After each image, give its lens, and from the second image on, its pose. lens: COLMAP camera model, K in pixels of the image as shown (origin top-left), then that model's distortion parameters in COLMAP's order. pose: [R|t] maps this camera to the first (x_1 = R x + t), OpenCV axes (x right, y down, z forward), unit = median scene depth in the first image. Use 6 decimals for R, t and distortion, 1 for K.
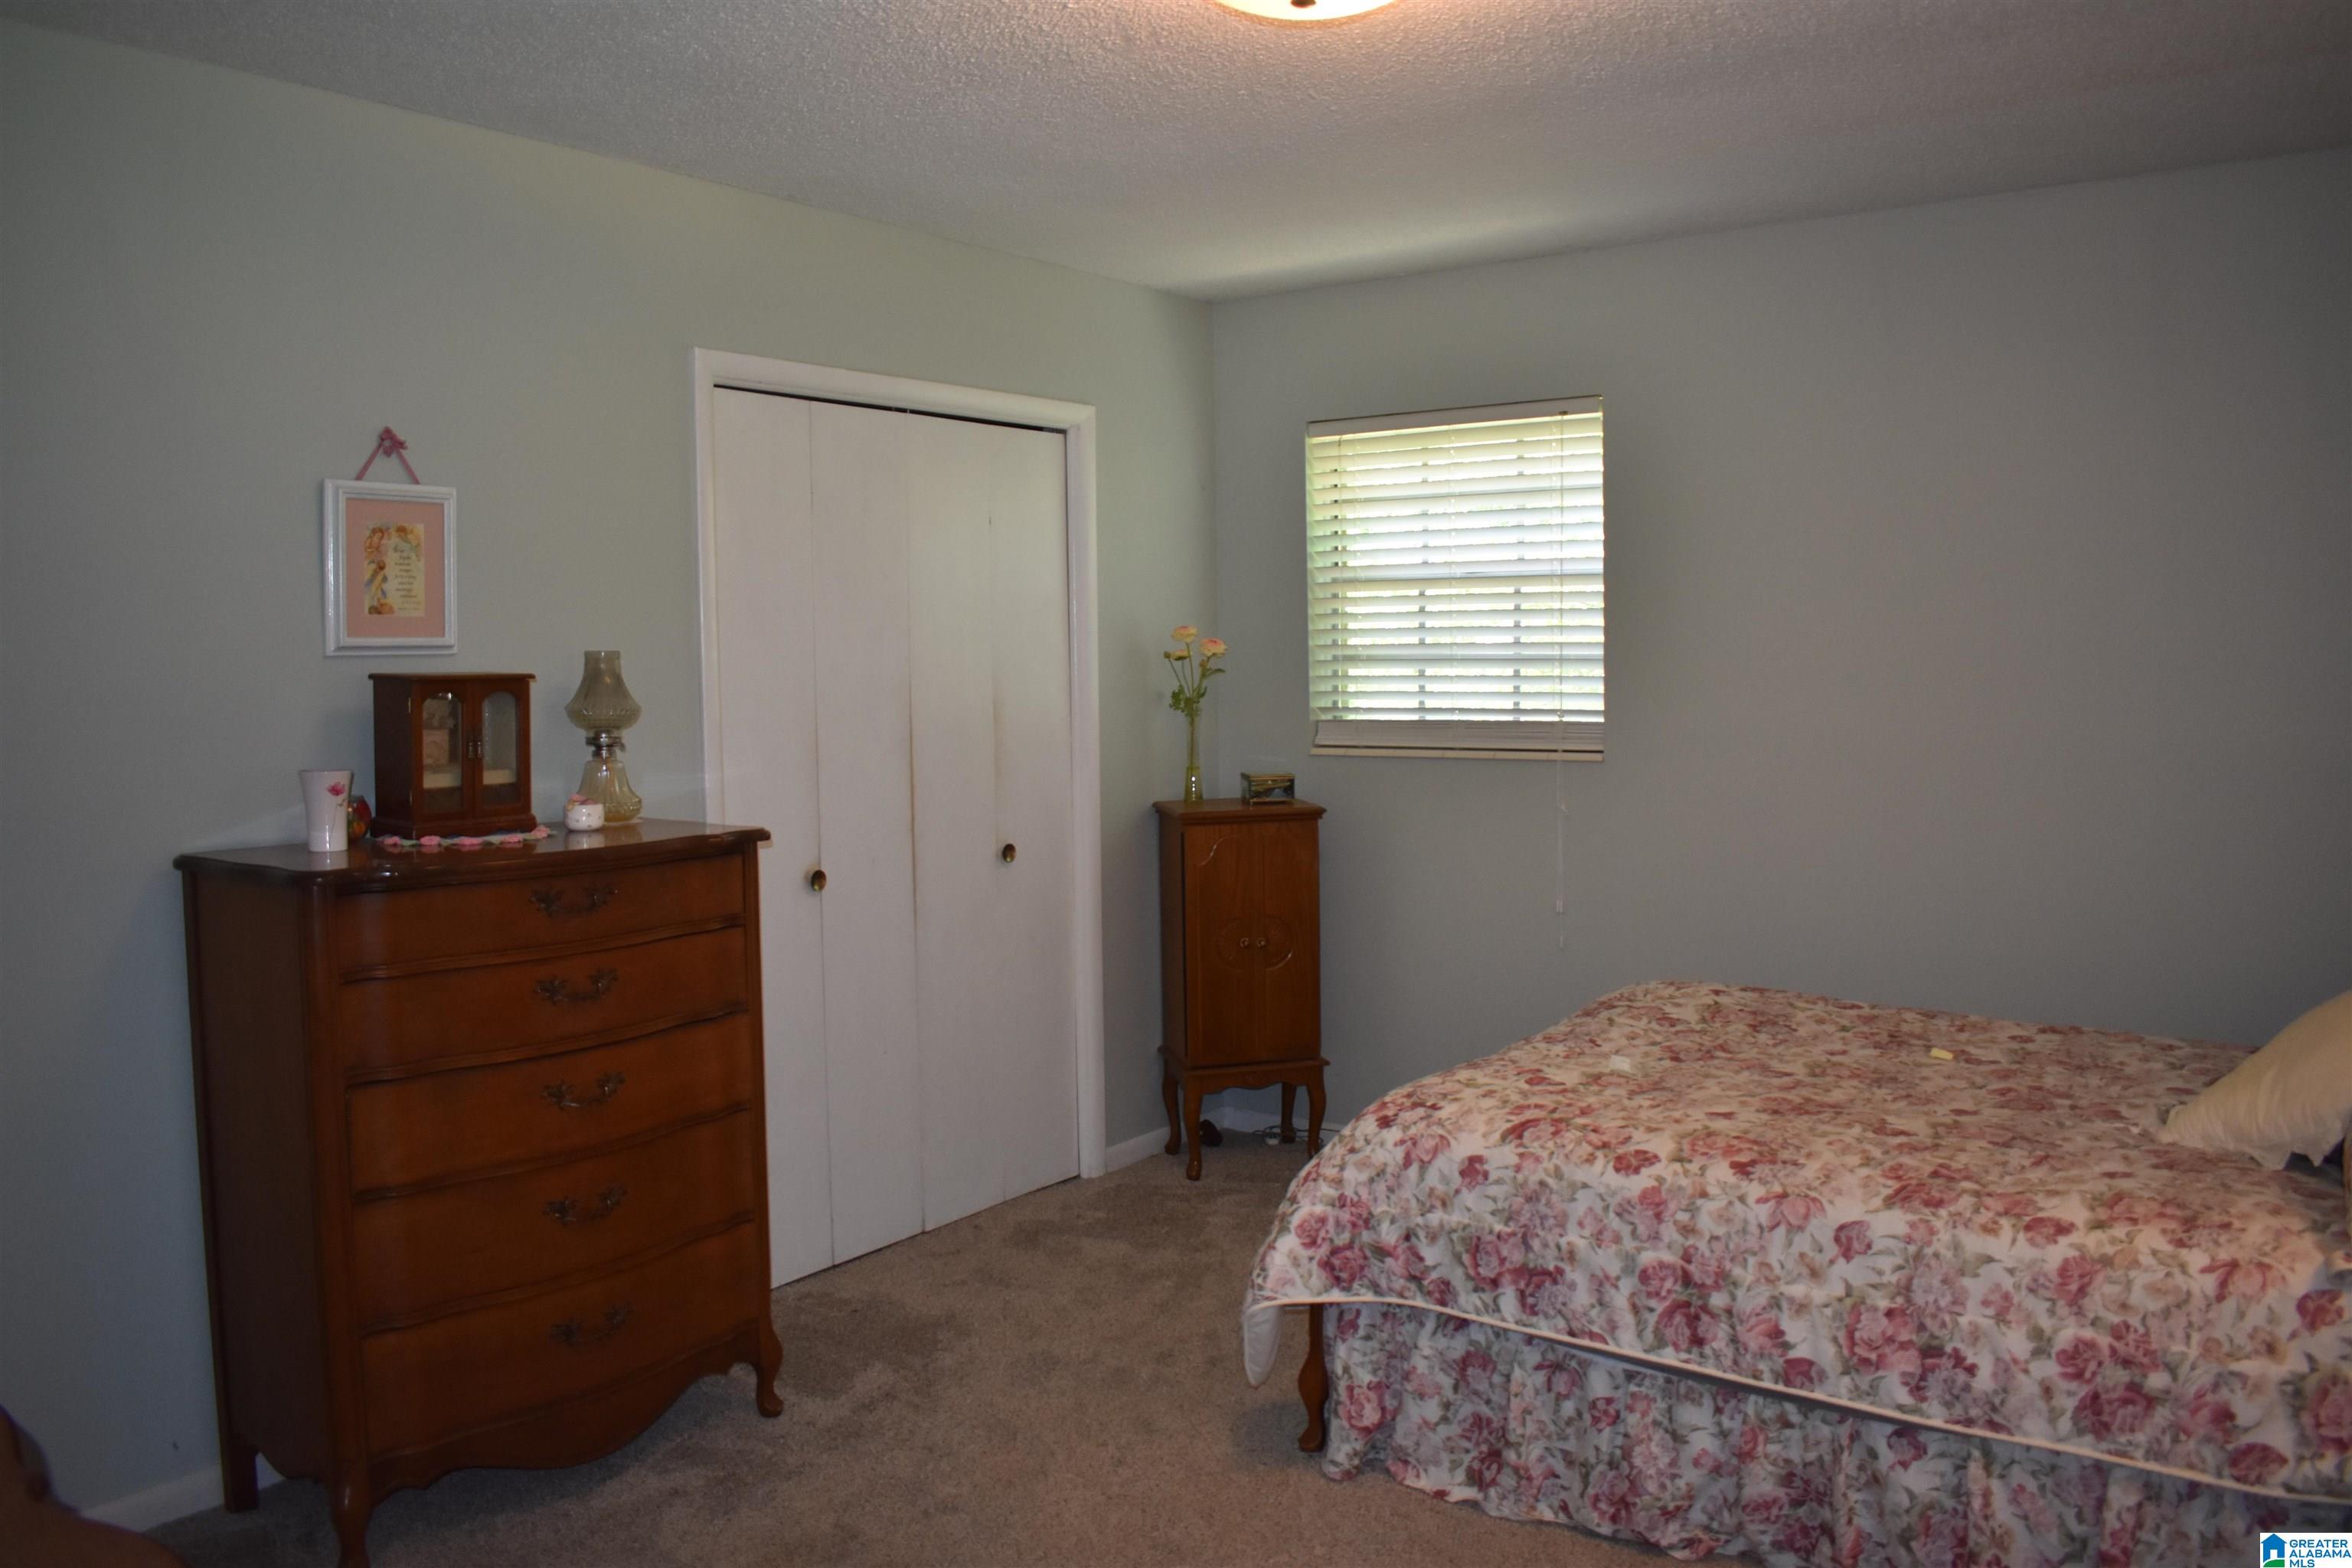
lens RADIAL K [[1800.2, 0, 1176.0], [0, 1800.2, 784.0], [0, 0, 1]] dist [-0.092921, 0.014099]
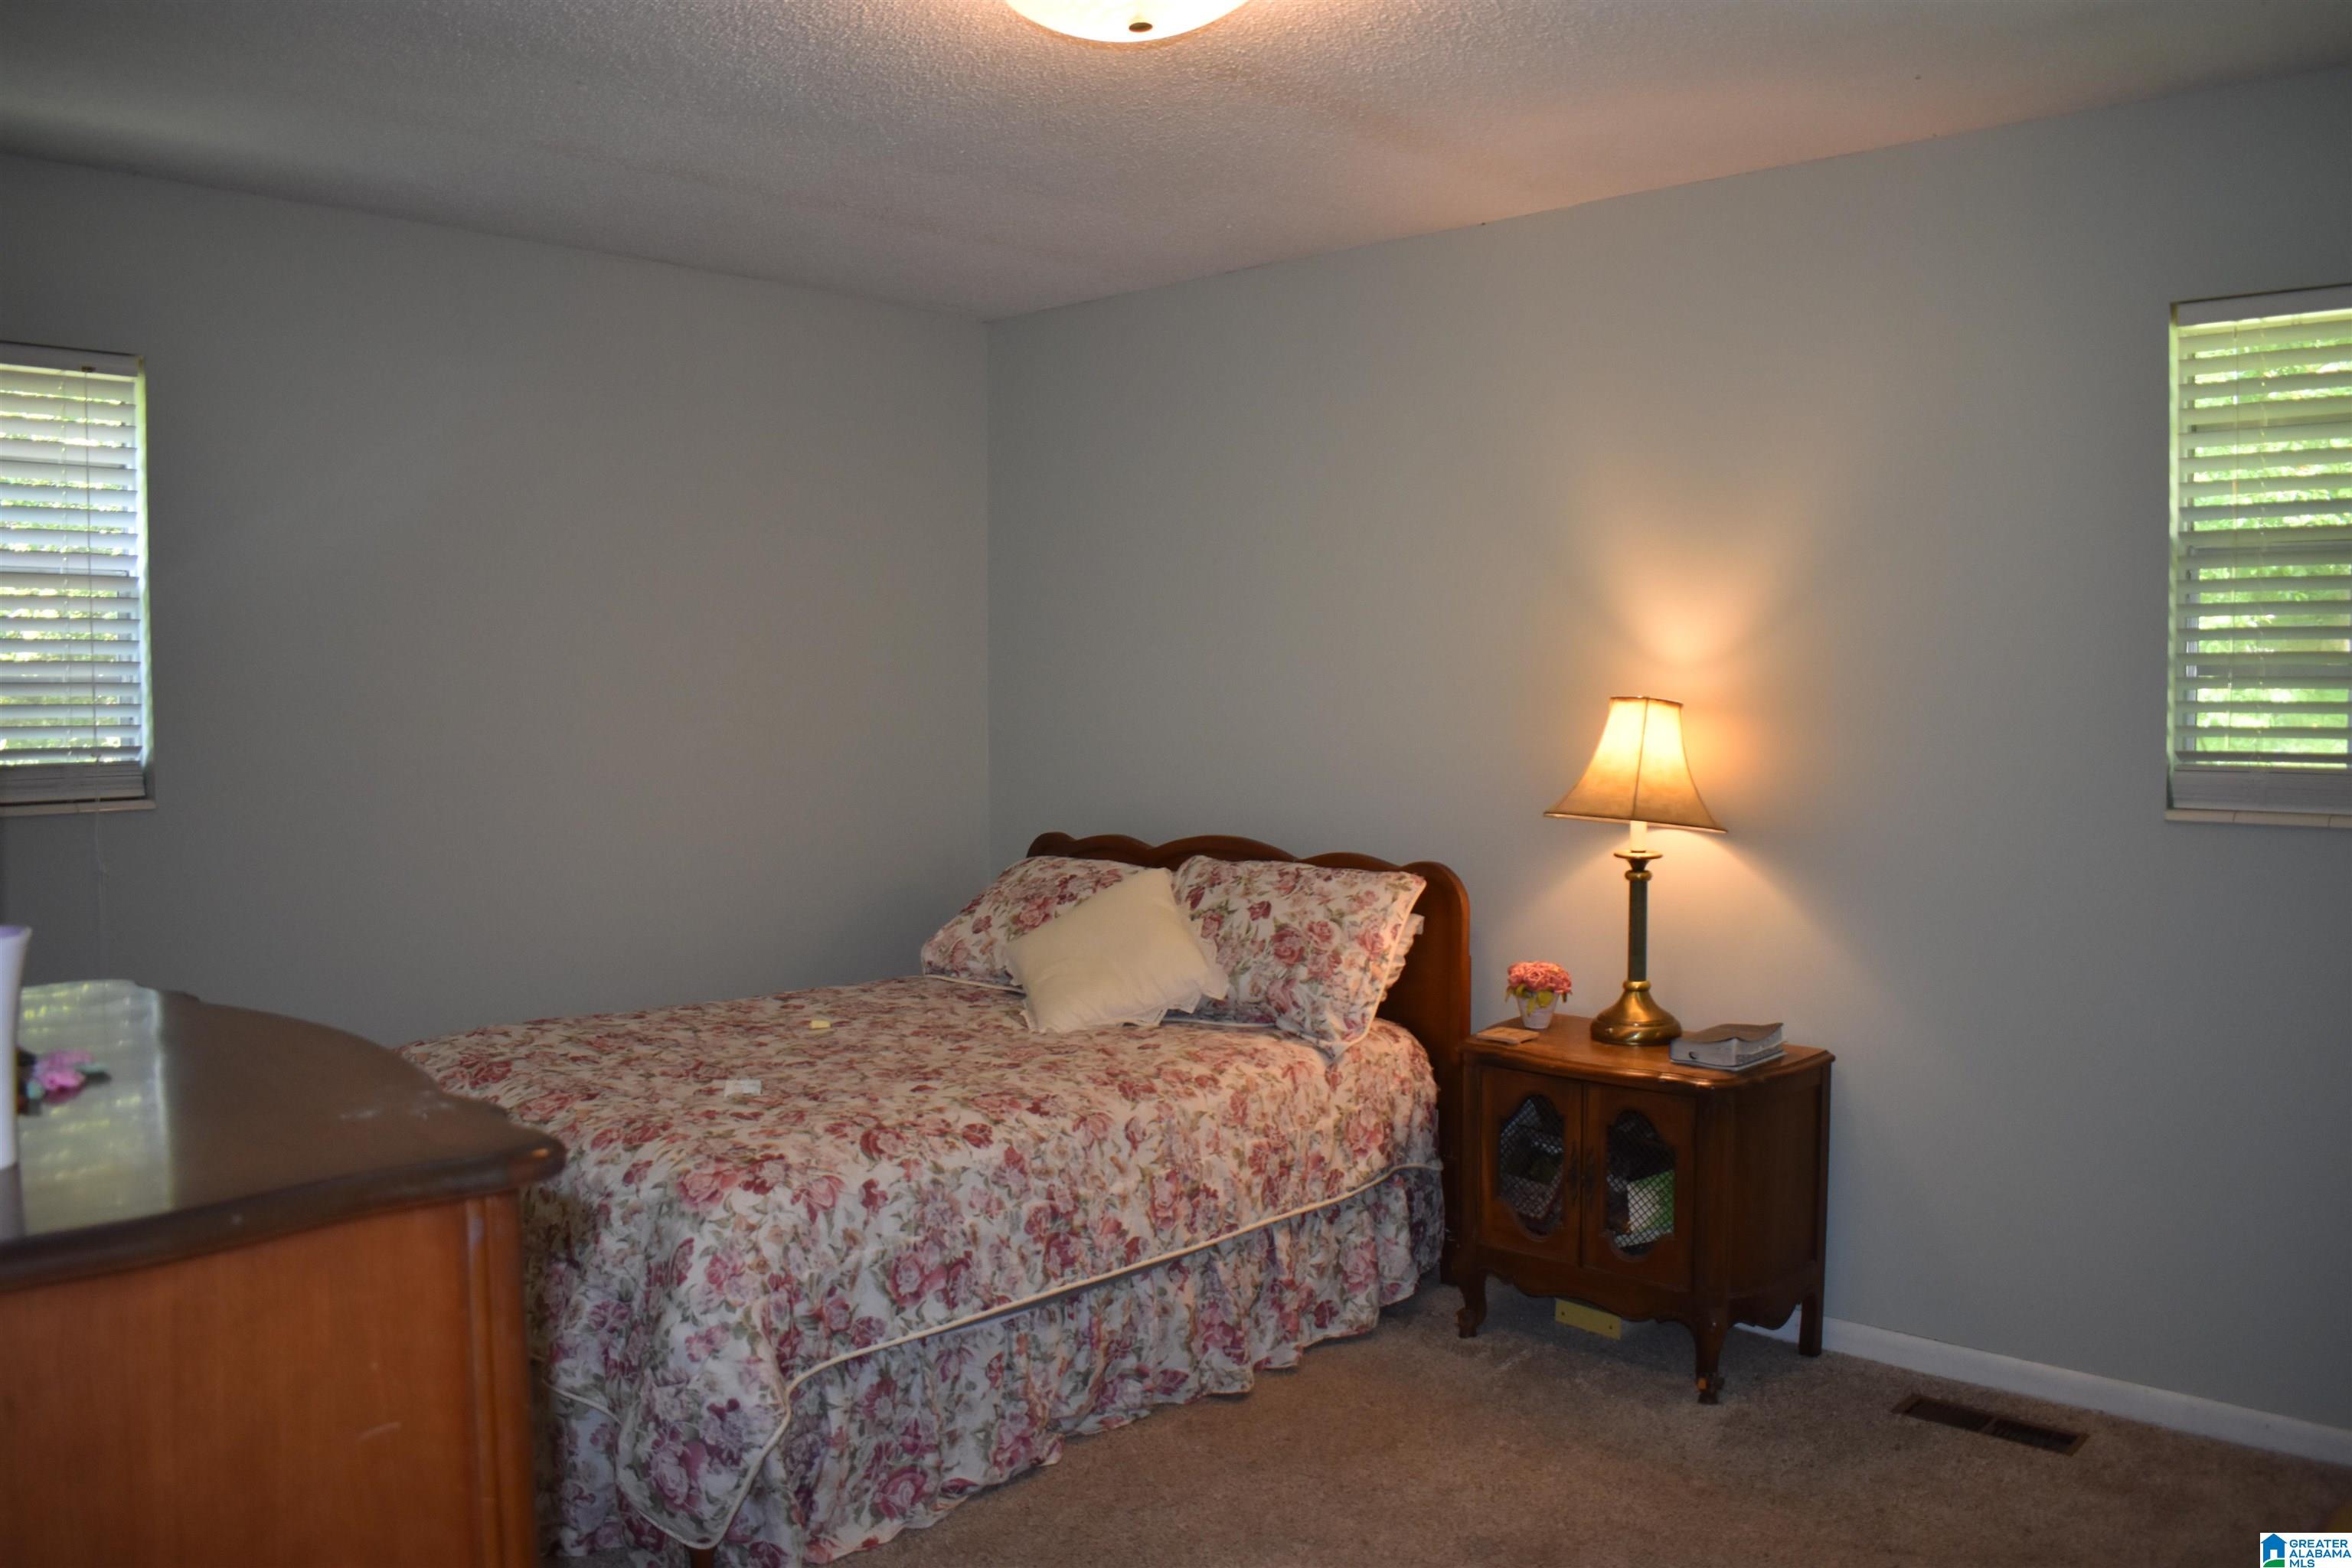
lens RADIAL K [[1800.2, 0, 1176.0], [0, 1800.2, 784.0], [0, 0, 1]] dist [-0.092921, 0.014099]
pose [[0.111657, -0.043417, 0.992798, -0.841280], [0.071434, 0.996811, 0.035558, -0.033151], [-0.991176, 0.066949, 0.114402, 0.774342]]
